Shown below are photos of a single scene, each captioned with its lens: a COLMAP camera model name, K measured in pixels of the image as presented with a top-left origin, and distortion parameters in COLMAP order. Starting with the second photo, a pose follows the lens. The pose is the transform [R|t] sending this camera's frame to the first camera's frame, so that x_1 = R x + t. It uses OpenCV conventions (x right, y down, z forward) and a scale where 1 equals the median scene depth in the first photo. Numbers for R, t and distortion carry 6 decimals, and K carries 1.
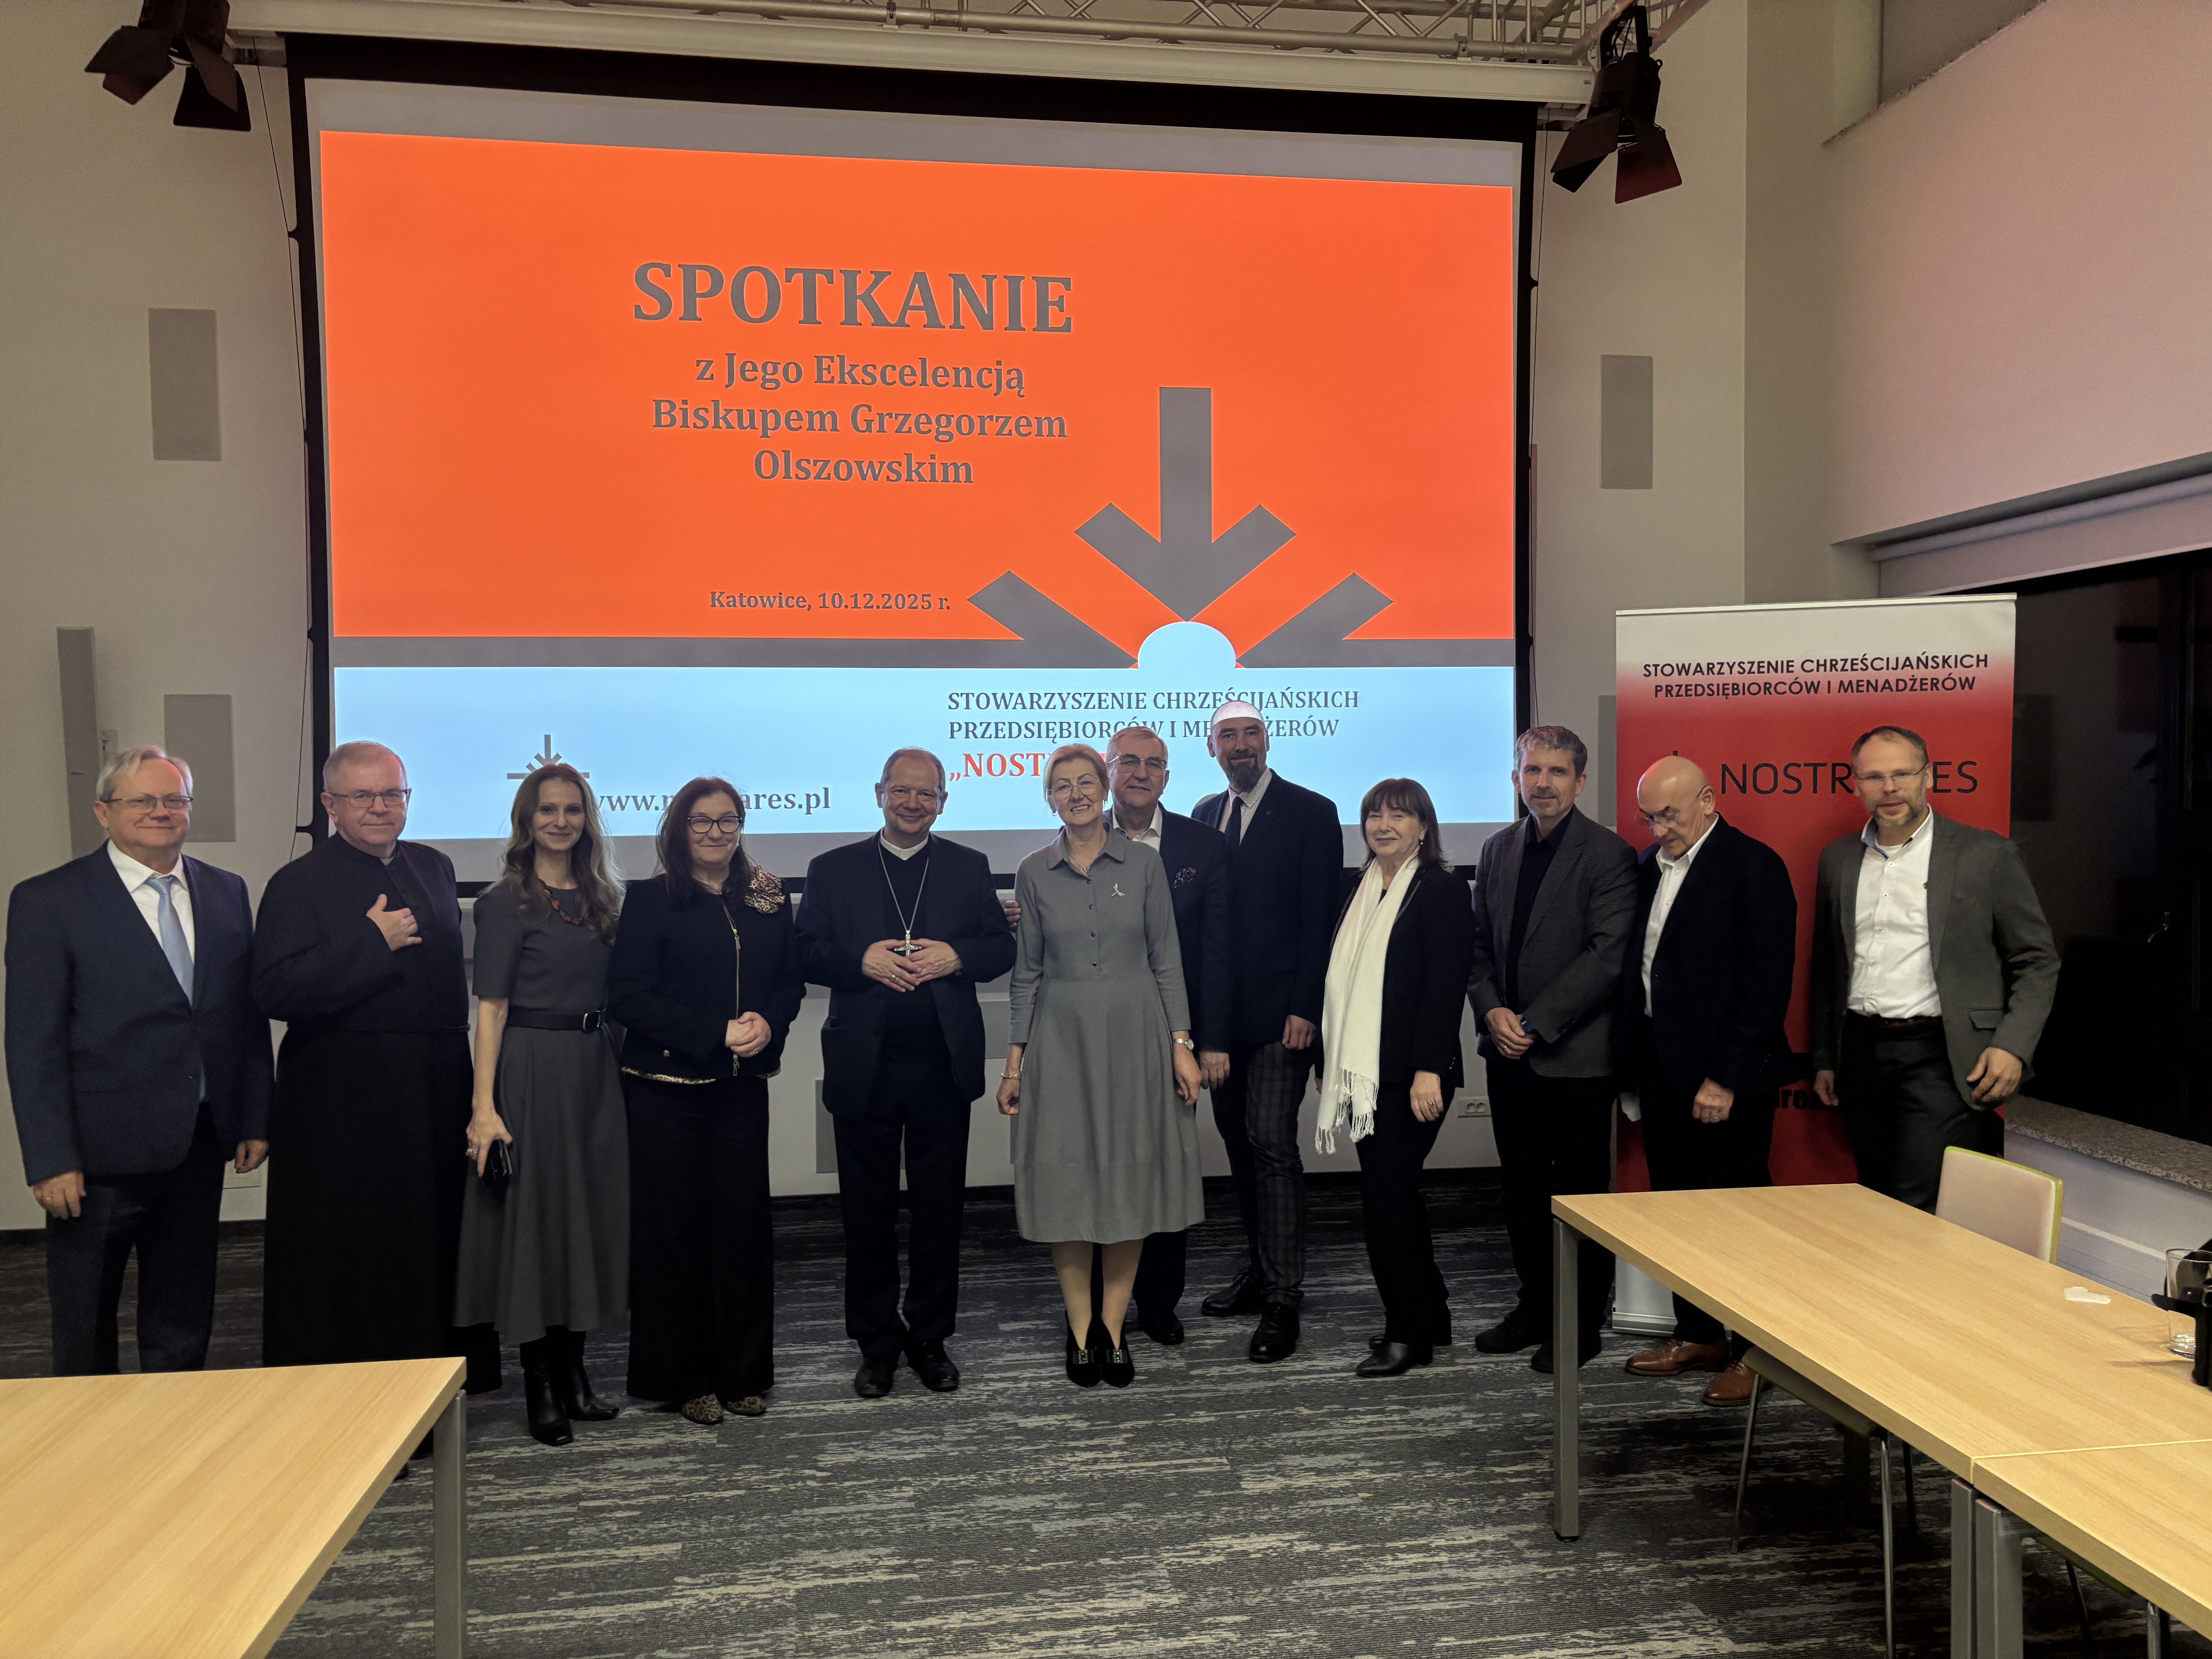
lens RADIAL K [[1624.8, 0, 1106.0], [0, 1624.8, 829.5], [0, 0, 1]] dist [0.047165, -0.046424]
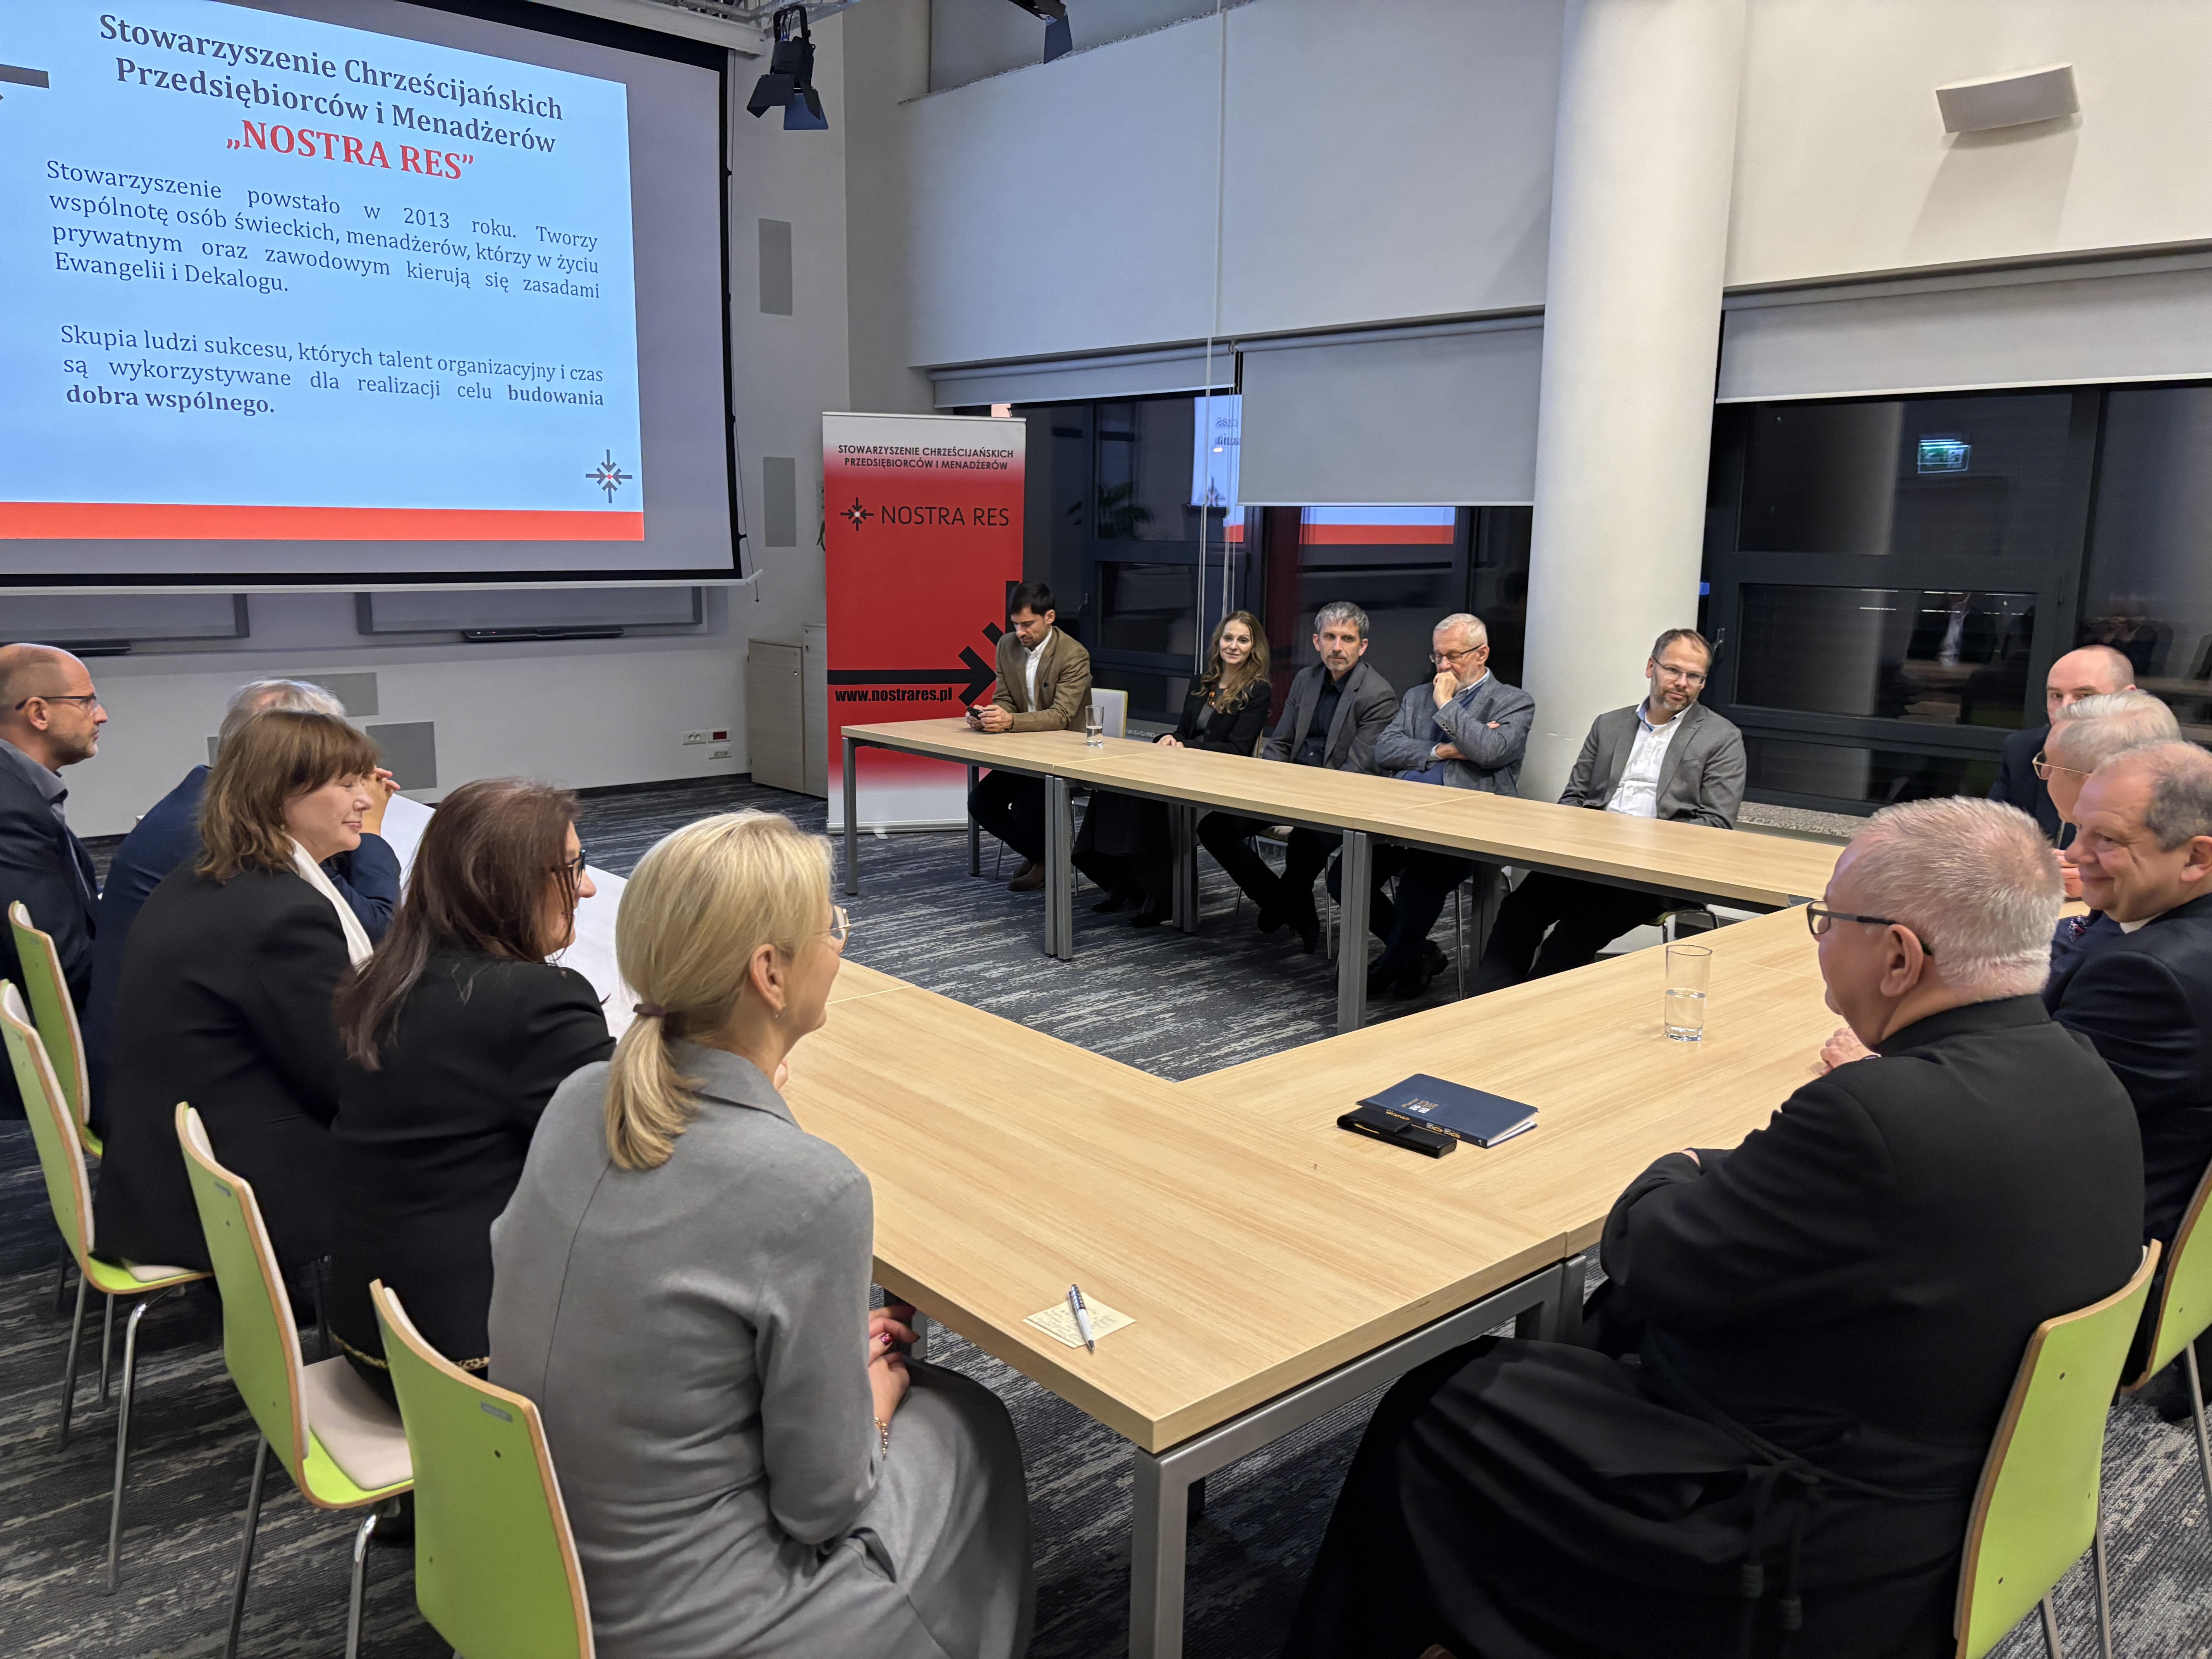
lens RADIAL K [[1624.8, 0, 1106.0], [0, 1624.8, 829.5], [0, 0, 1]] dist [0.047165, -0.046424]
pose [[0.819853, -0.085411, 0.566169, -0.394162], [0.001765, 0.989184, 0.146670, 0.041856], [-0.572572, -0.119248, 0.811136, -0.528711]]
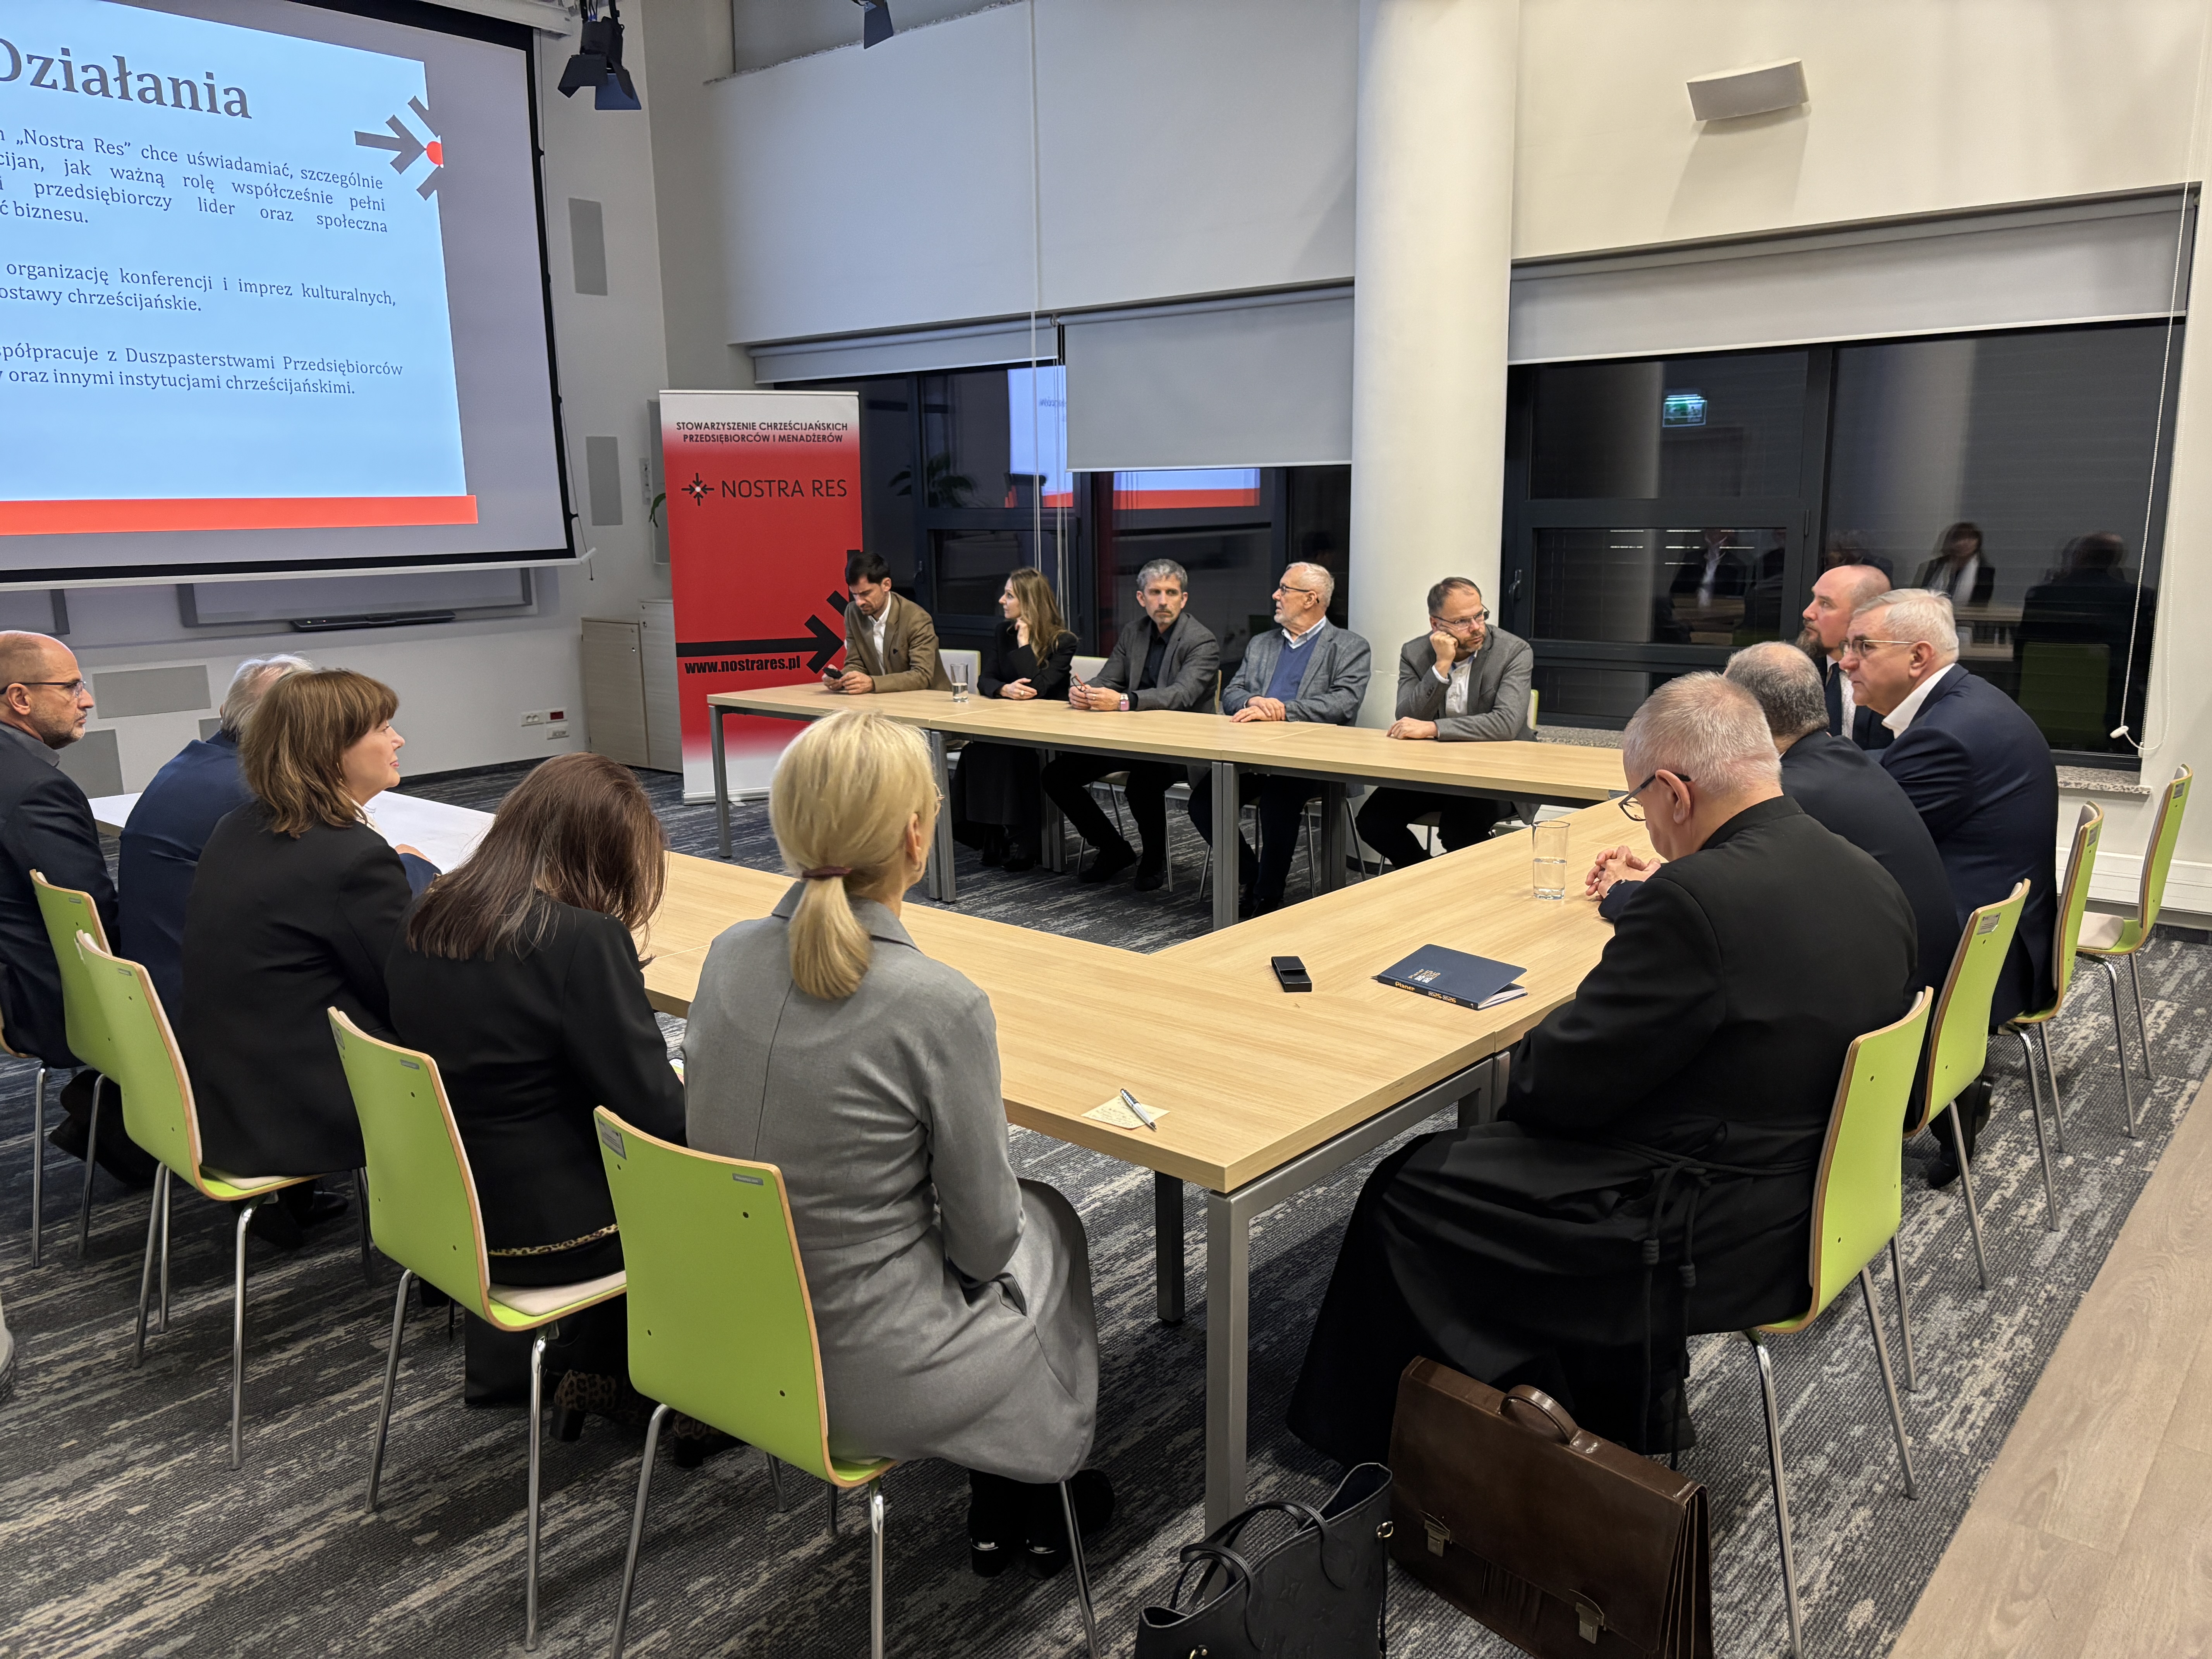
lens RADIAL K [[1624.8, 0, 1106.0], [0, 1624.8, 829.5], [0, 0, 1]] dist [0.047165, -0.046424]
pose [[0.735272, -0.138472, 0.663476, -0.490690], [0.036121, 0.985522, 0.165656, 0.049176], [-0.676808, -0.097837, 0.729629, -0.557800]]
